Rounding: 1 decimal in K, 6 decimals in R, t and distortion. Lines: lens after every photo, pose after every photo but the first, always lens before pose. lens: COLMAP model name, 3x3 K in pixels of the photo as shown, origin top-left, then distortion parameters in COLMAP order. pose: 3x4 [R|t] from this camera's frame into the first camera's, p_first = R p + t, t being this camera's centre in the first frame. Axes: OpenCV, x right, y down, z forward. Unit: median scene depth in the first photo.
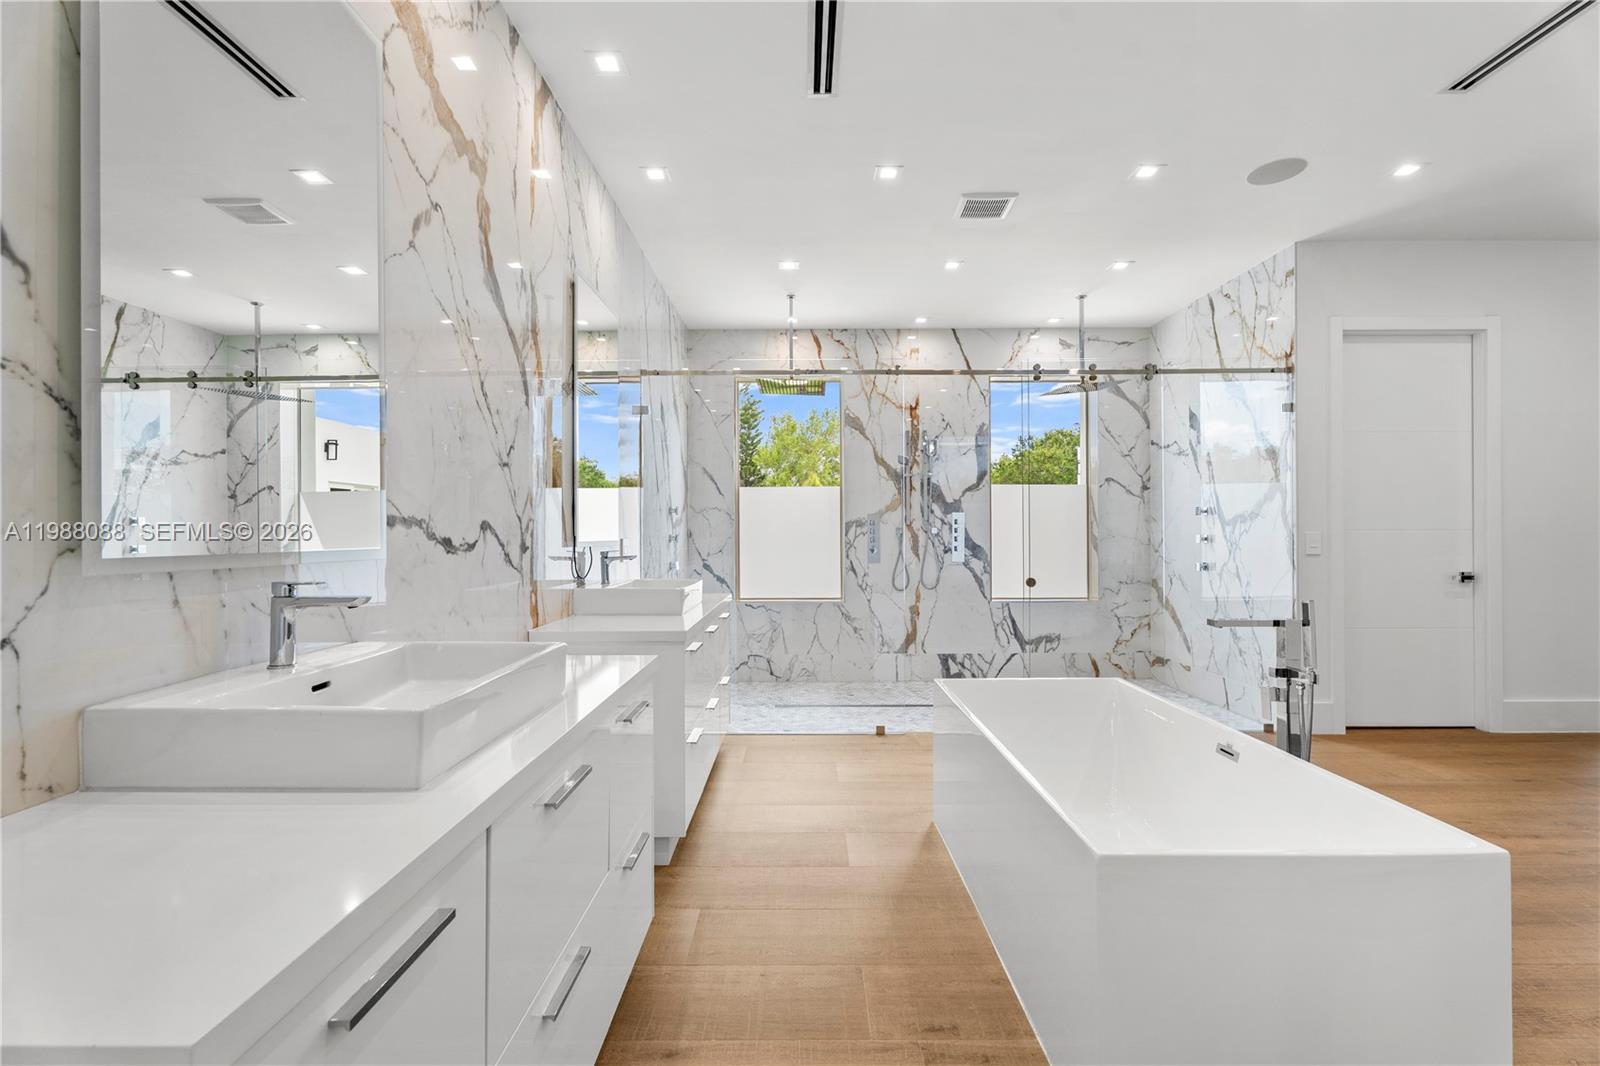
lens RADIAL K [[723.4, 0, 807.7], [0, 723.4, 531.5], [0, 0, 1]] dist [0.000886, 0.000327]
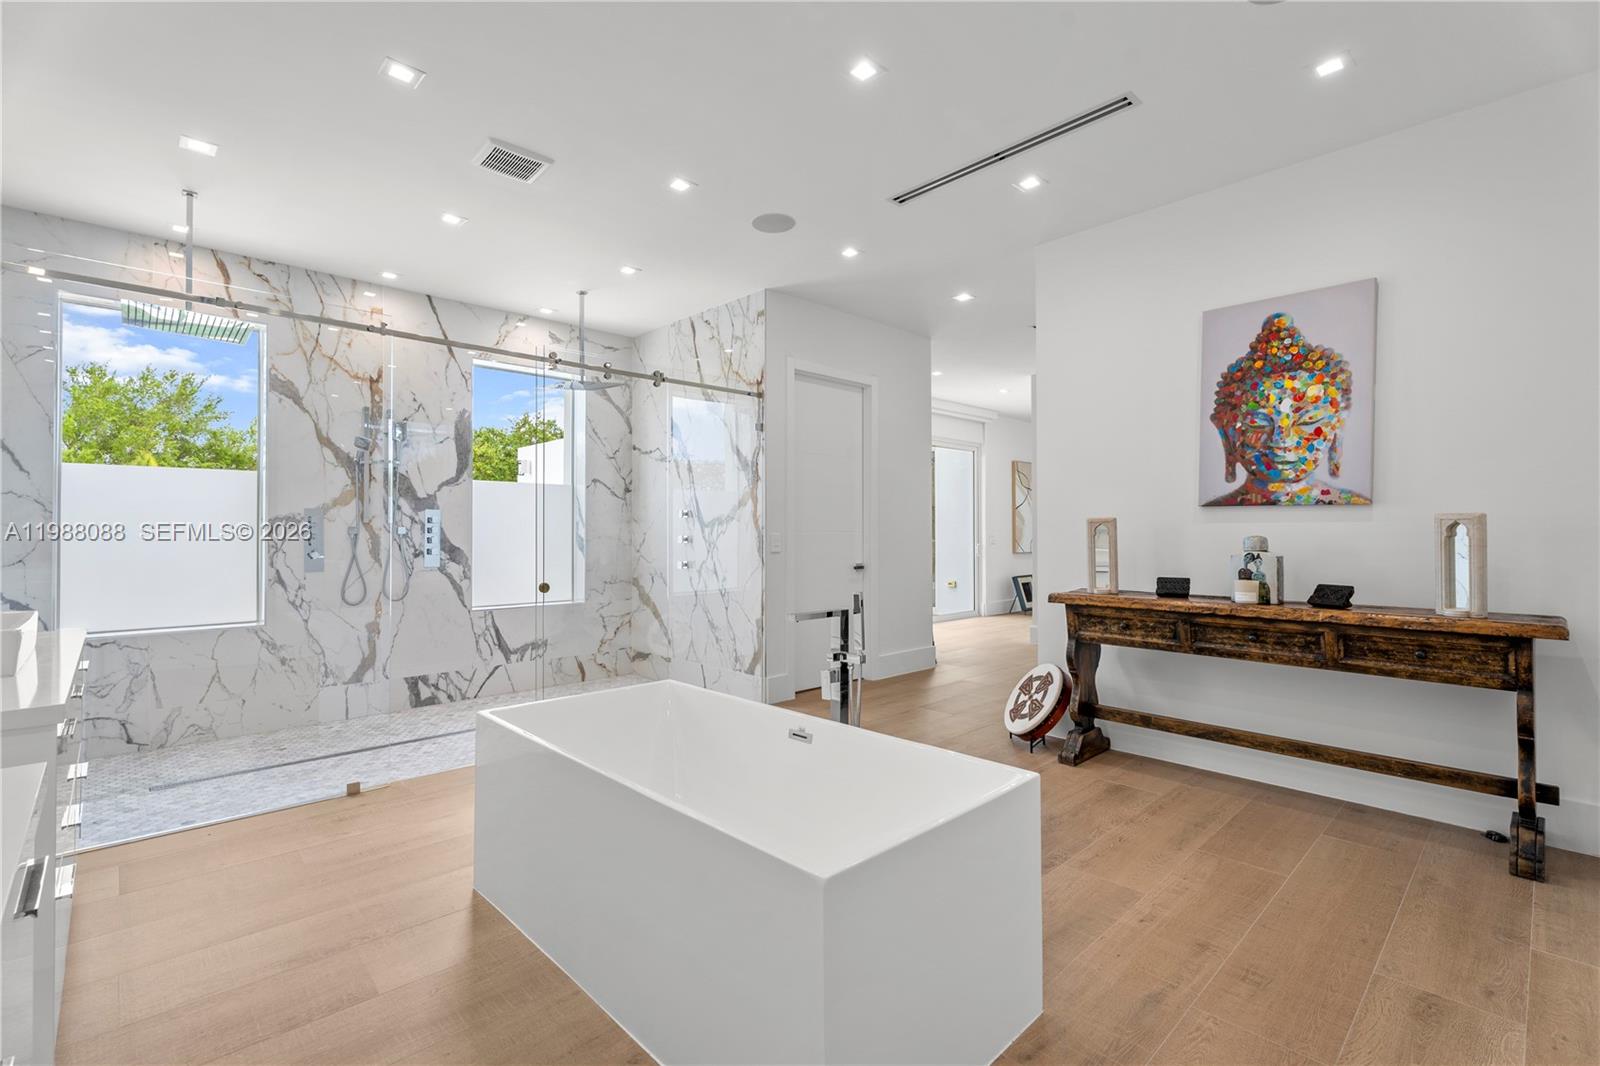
lens RADIAL K [[714.5, 0, 806.0], [0, 714.5, 524.0], [0, 0, 1]] dist [0.002829, 0.000210]
pose [[0.722783, 0.011364, 0.690982, -0.058245], [-0.003316, 0.999910, -0.012977, 0.000478], [-0.691067, 0.007088, 0.722756, 0.080098]]
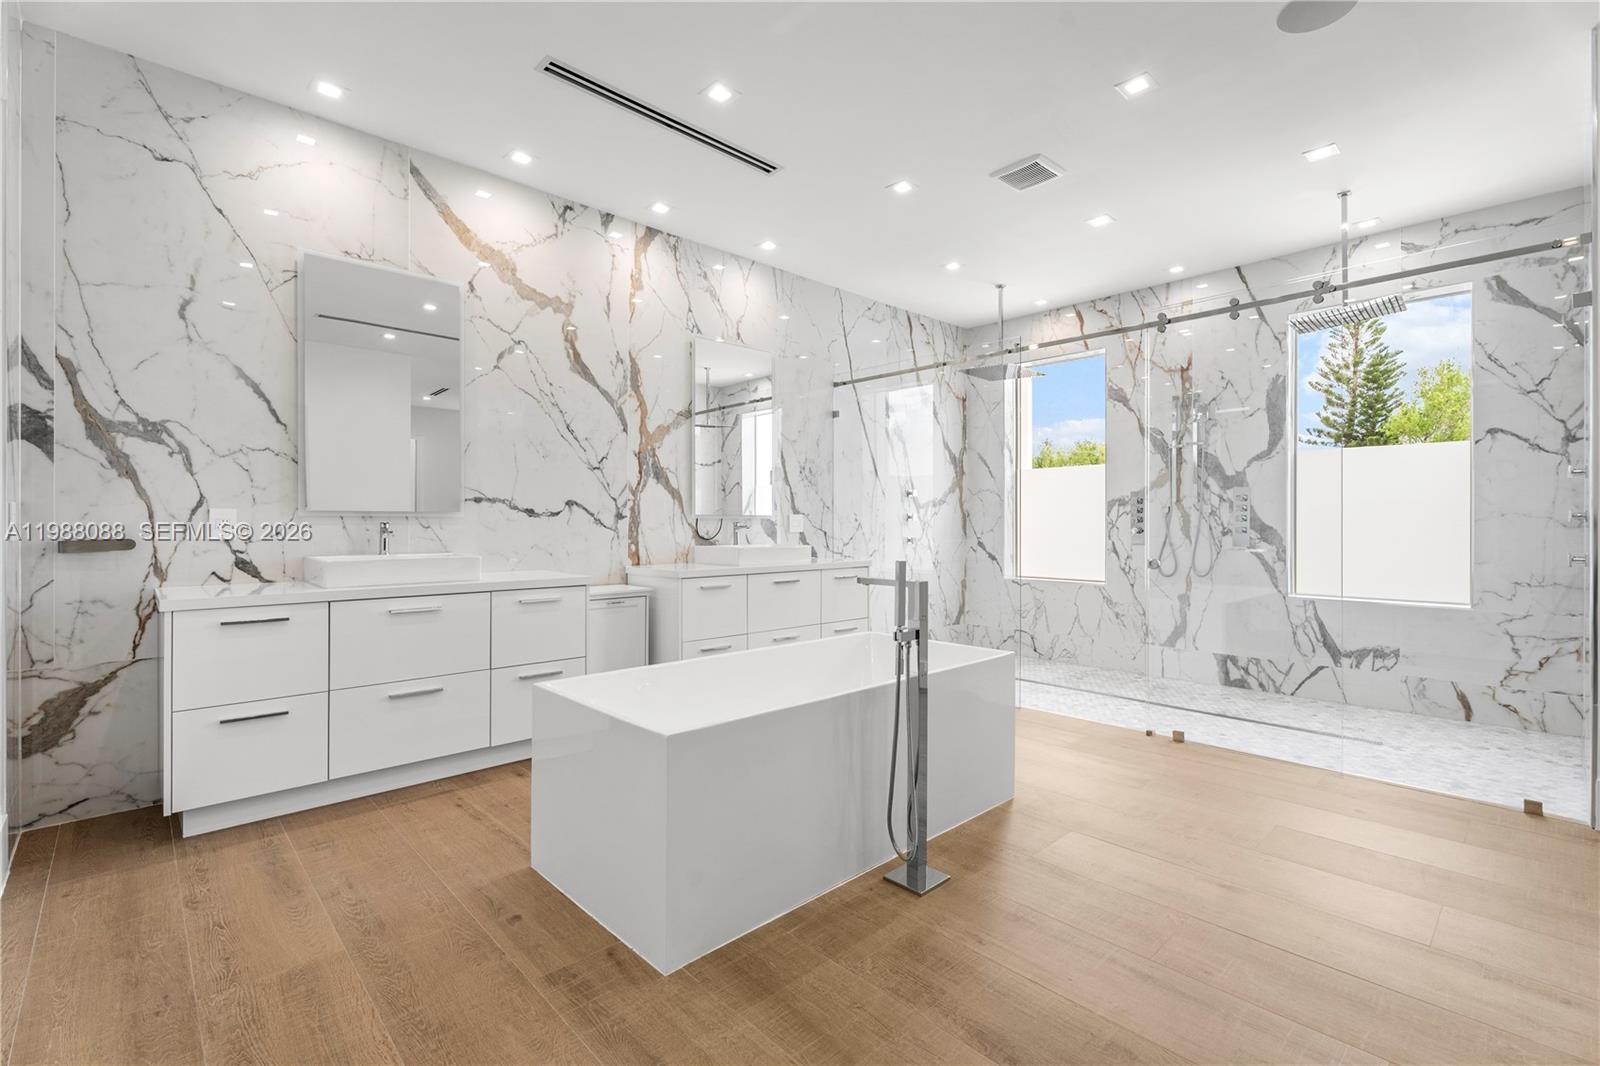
lens RADIAL K [[714.5, 0, 806.0], [0, 714.5, 524.0], [0, 0, 1]] dist [0.002829, 0.000210]
pose [[0.685182, 0.004943, -0.728355, 0.465827], [-0.001195, 0.999983, 0.005663, 0.012543], [0.728371, -0.003010, 0.685177, 0.071323]]
